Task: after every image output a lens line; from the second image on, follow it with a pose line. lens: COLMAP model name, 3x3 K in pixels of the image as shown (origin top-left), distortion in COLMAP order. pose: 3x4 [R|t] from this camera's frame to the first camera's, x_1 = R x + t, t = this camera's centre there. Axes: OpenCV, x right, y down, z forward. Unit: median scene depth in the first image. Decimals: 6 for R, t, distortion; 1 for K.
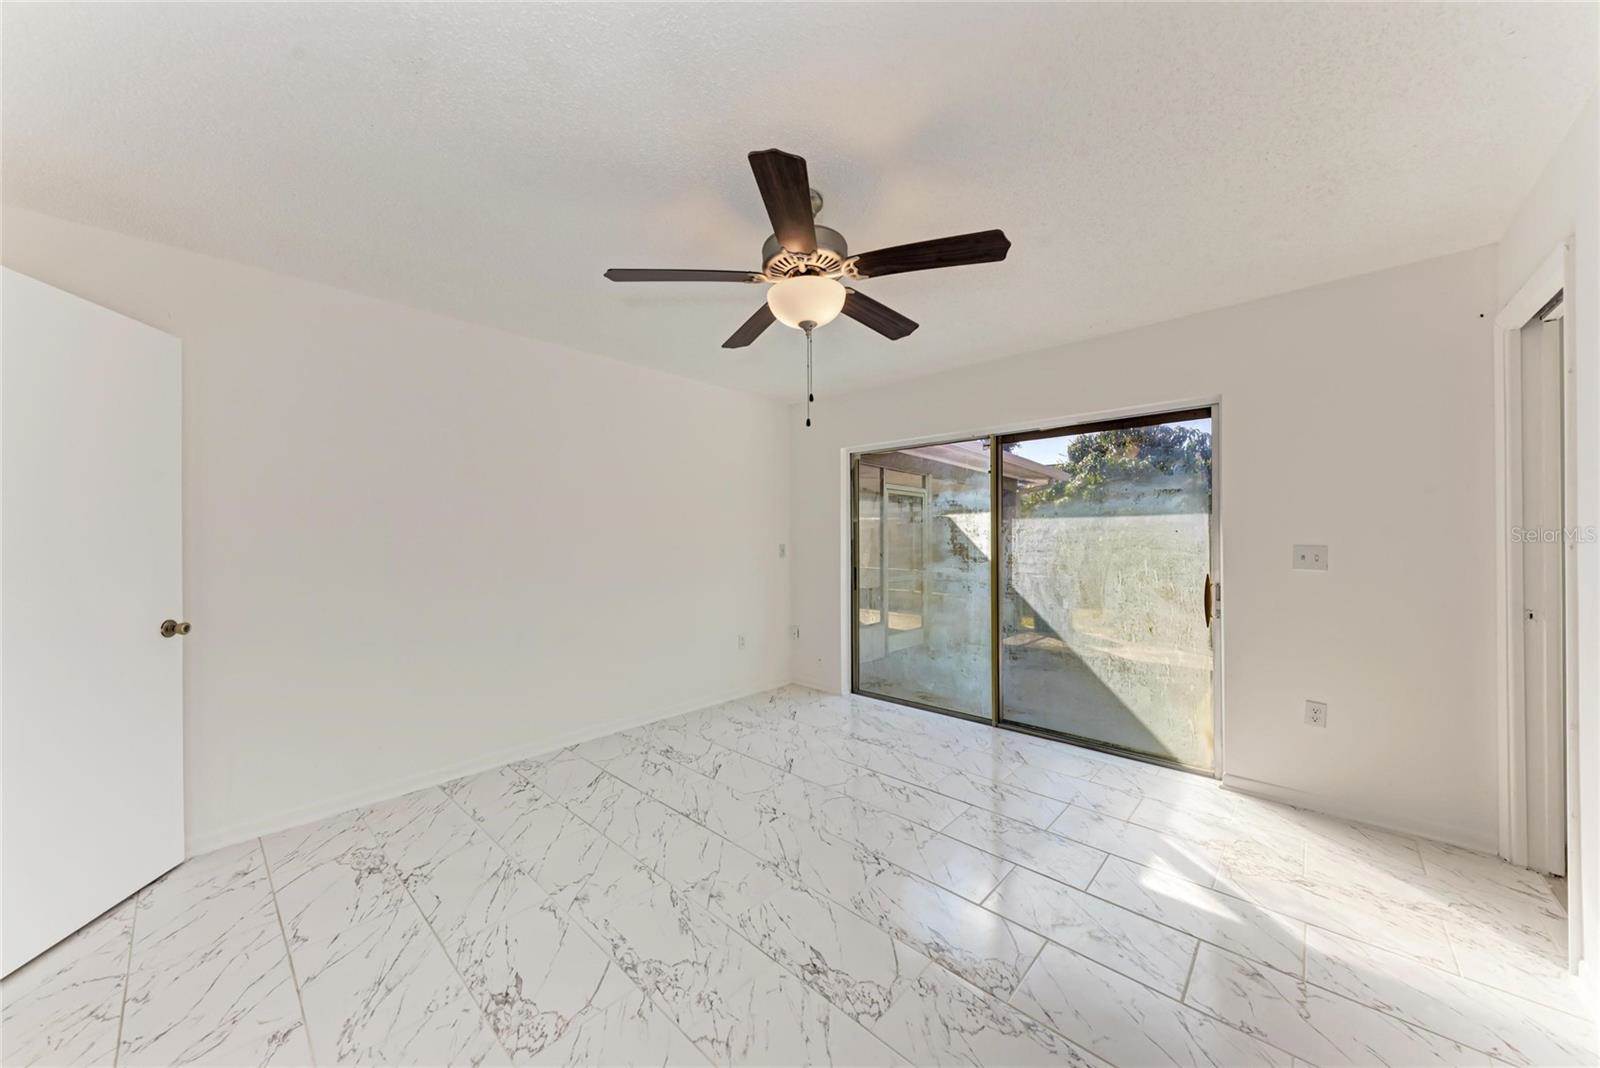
lens RADIAL K [[551.5, 0, 801.4], [0, 551.5, 537.9], [0, 0, 1]] dist [0.014155, -0.000215]
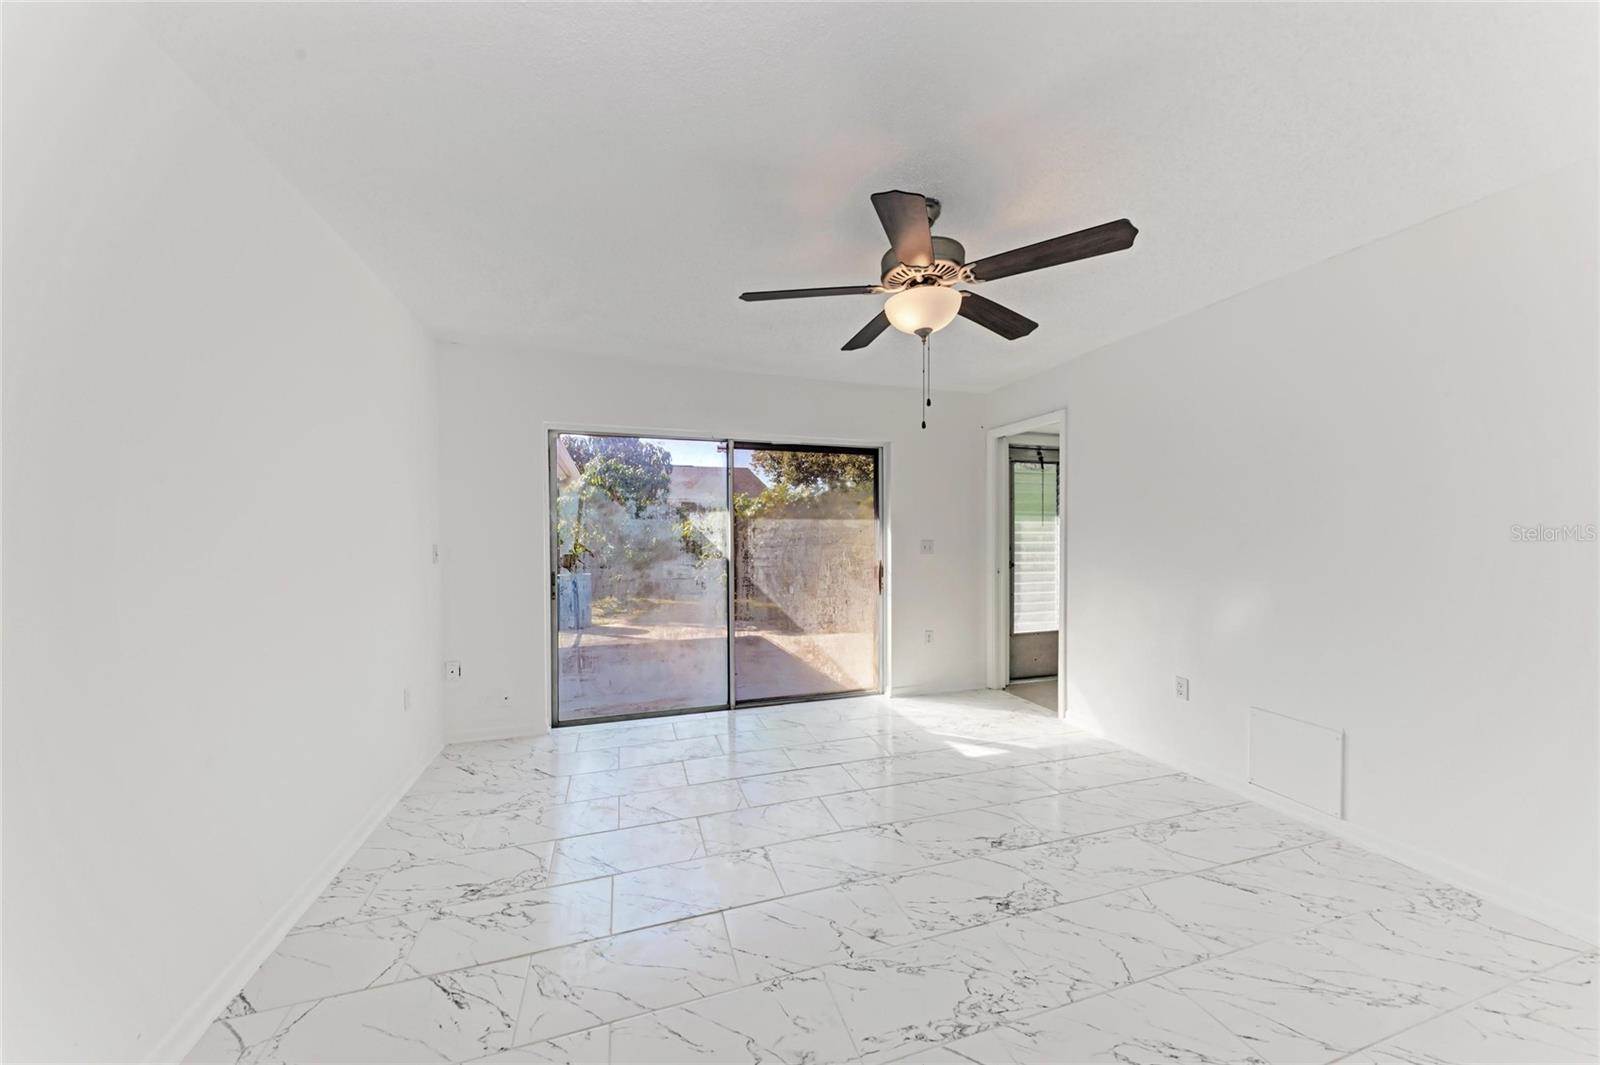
lens RADIAL K [[548.9, 0, 807.0], [0, 548.9, 538.9], [0, 0, 1]] dist [0.009690, -0.000107]
pose [[0.488170, -0.002847, 0.872744, -0.618284], [-0.001302, 0.999991, 0.003990, 0.002586], [-0.872747, -0.003084, 0.488162, 0.417088]]
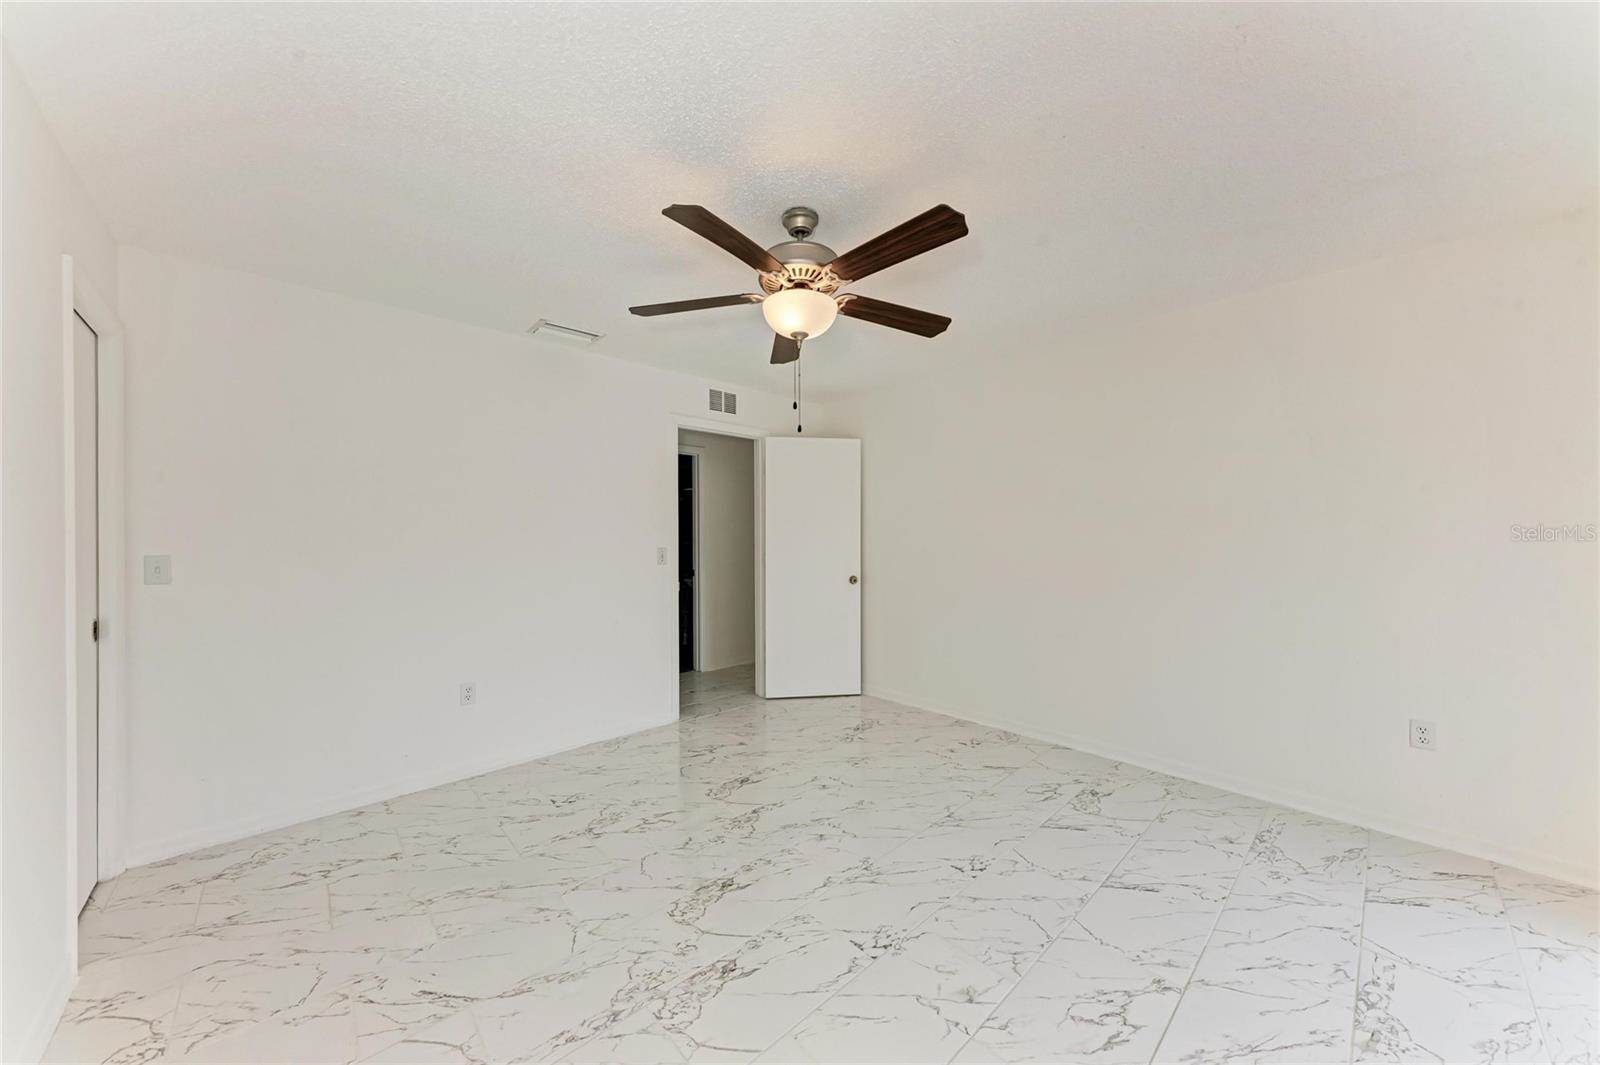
lens RADIAL K [[551.5, 0, 801.4], [0, 551.5, 536.4], [0, 0, 1]] dist [0.014155, -0.000215]
pose [[-0.080245, 0.001289, -0.996774, 0.652445], [0.007250, 0.999973, 0.000710, -0.002659], [0.996749, -0.007170, -0.080253, 0.665061]]
